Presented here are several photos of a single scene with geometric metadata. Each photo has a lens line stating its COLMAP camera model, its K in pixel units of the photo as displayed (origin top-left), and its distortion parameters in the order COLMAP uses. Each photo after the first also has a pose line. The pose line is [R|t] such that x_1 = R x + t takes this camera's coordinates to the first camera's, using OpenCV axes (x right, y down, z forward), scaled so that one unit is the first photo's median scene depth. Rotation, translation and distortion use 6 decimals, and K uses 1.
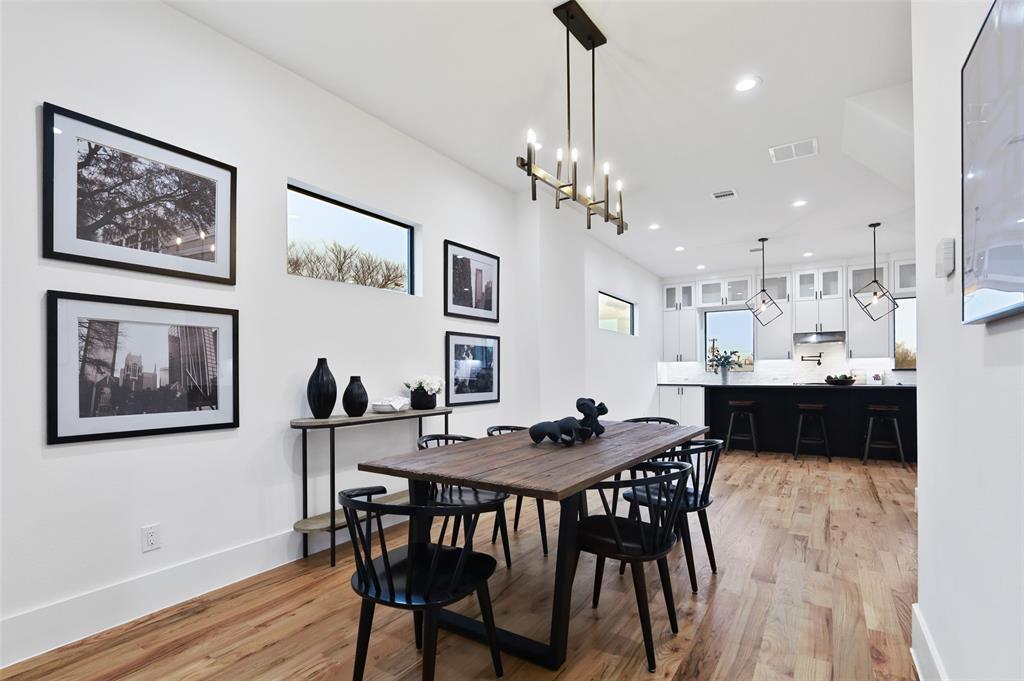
lens RADIAL K [[474.1, 0, 519.0], [0, 474.1, 369.2], [0, 0, 1]] dist [-0.023368, -0.000945]
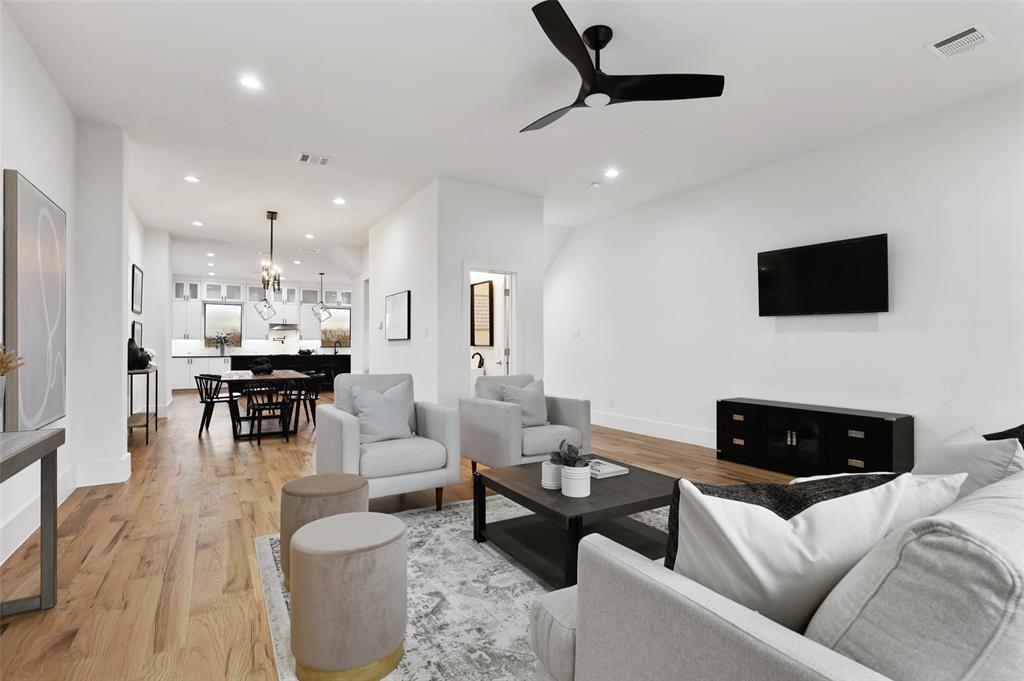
lens RADIAL K [[474.1, 0, 511.8], [0, 474.1, 341.3], [0, 0, 1]] dist [-0.023368, -0.000945]
pose [[0.411057, 0.013675, 0.911507, -0.542823], [-0.007479, 0.999904, -0.011628, -0.003142], [-0.911579, -0.002037, 0.411120, -0.419364]]
